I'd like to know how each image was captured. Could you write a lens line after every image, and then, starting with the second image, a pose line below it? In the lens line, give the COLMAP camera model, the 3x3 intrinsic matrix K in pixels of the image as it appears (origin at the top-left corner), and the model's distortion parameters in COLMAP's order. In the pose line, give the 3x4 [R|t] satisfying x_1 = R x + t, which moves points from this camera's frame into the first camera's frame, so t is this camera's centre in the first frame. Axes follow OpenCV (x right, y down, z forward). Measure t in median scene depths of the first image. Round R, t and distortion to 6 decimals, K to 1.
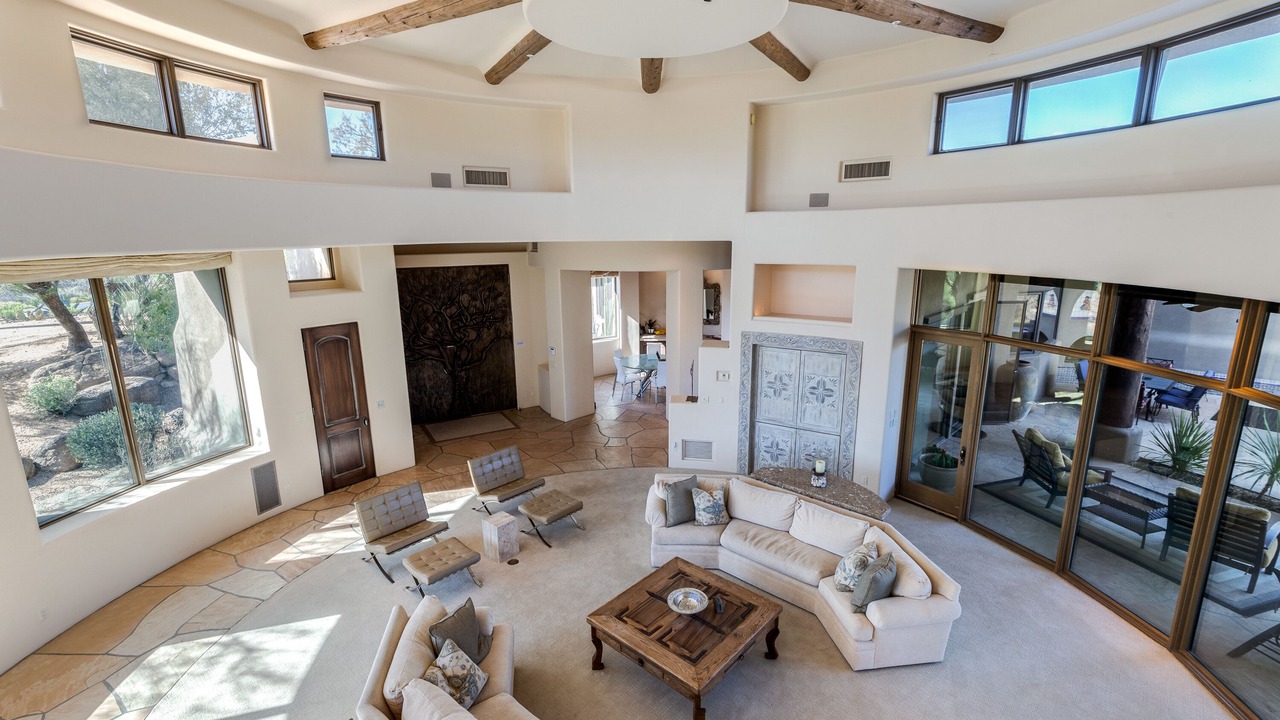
lens RADIAL K [[592.6, 0, 631.1], [0, 592.6, 355.5], [0, 0, 1]] dist [0.021223, -0.000188]
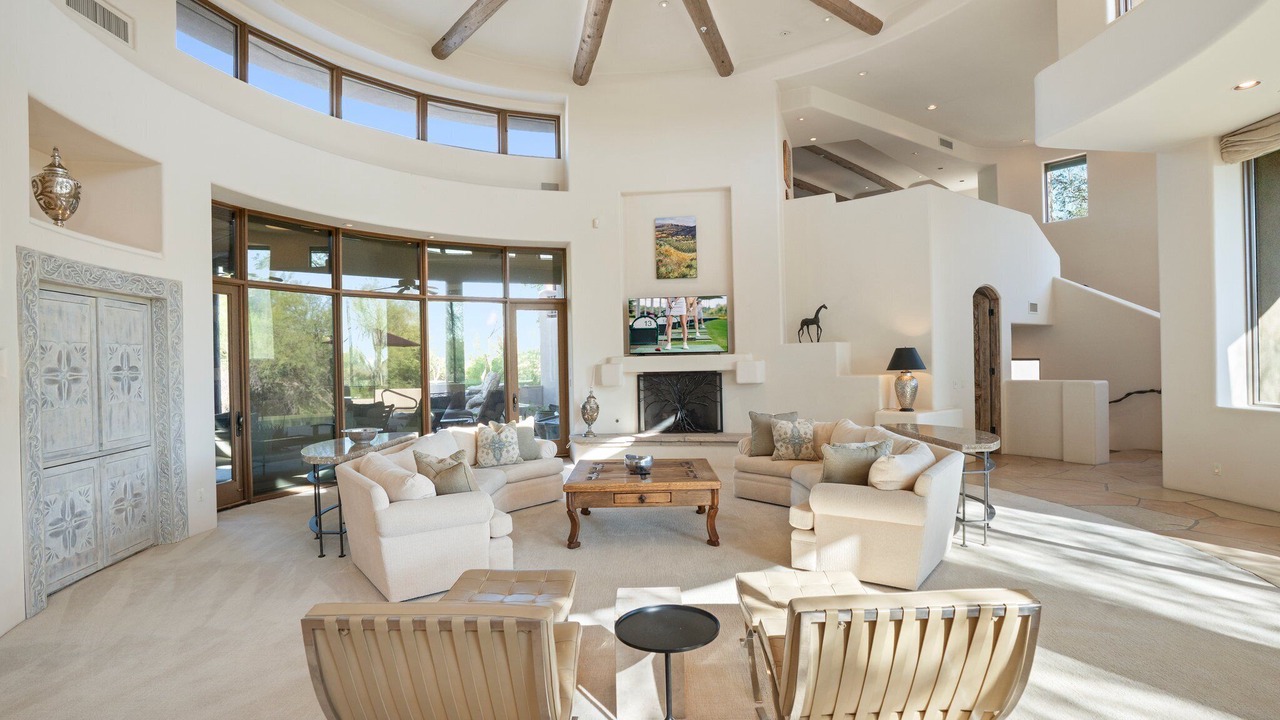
lens RADIAL K [[611.4, 0, 640.0], [0, 611.4, 360.0], [0, 0, 1]] dist [-0.023703, 0.000940]
pose [[-0.666877, 0.030538, 0.744542, -0.421899], [0.195710, 0.971261, 0.135458, 0.066640], [-0.719008, 0.236048, -0.653688, 1.018654]]
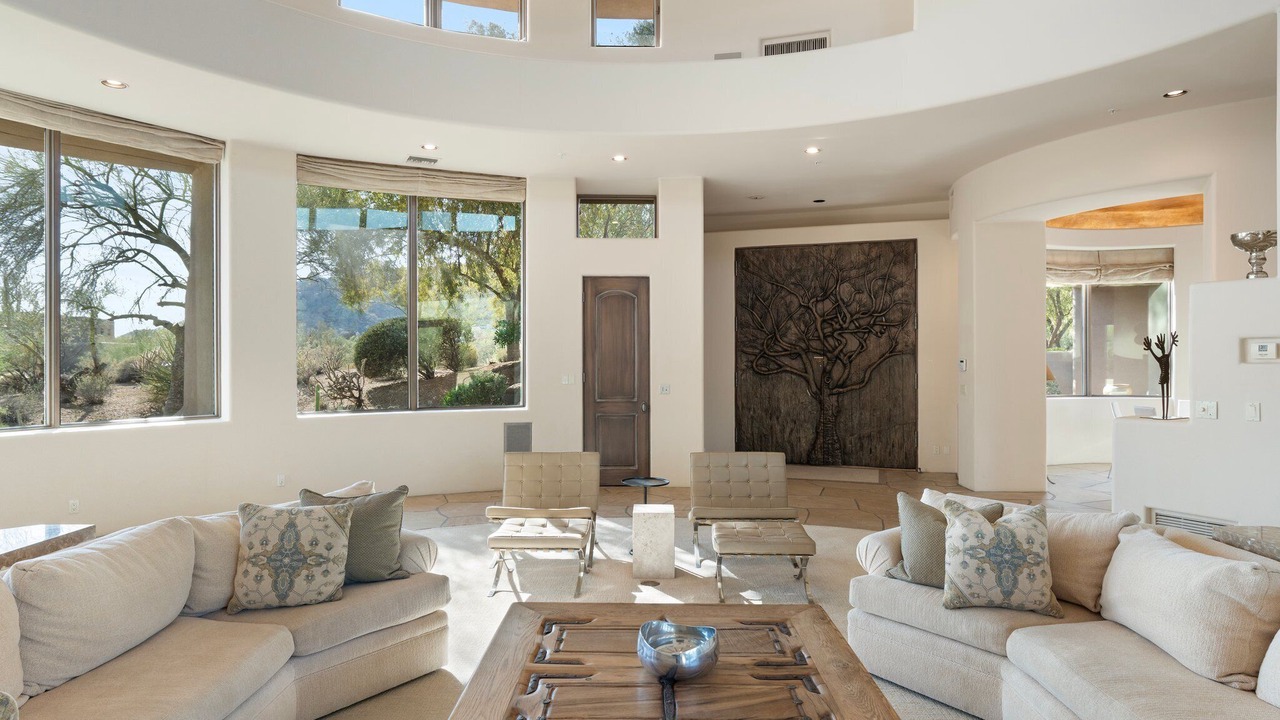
lens RADIAL K [[716.1, 0, 627.9], [0, 716.1, 360.1], [0, 0, 1]] dist [0.000071, 0.001144]
pose [[0.657583, 0.016084, -0.753210, 0.255649], [-0.173330, 0.976182, -0.130479, 0.190747], [0.733172, 0.216355, 0.644709, 0.406826]]
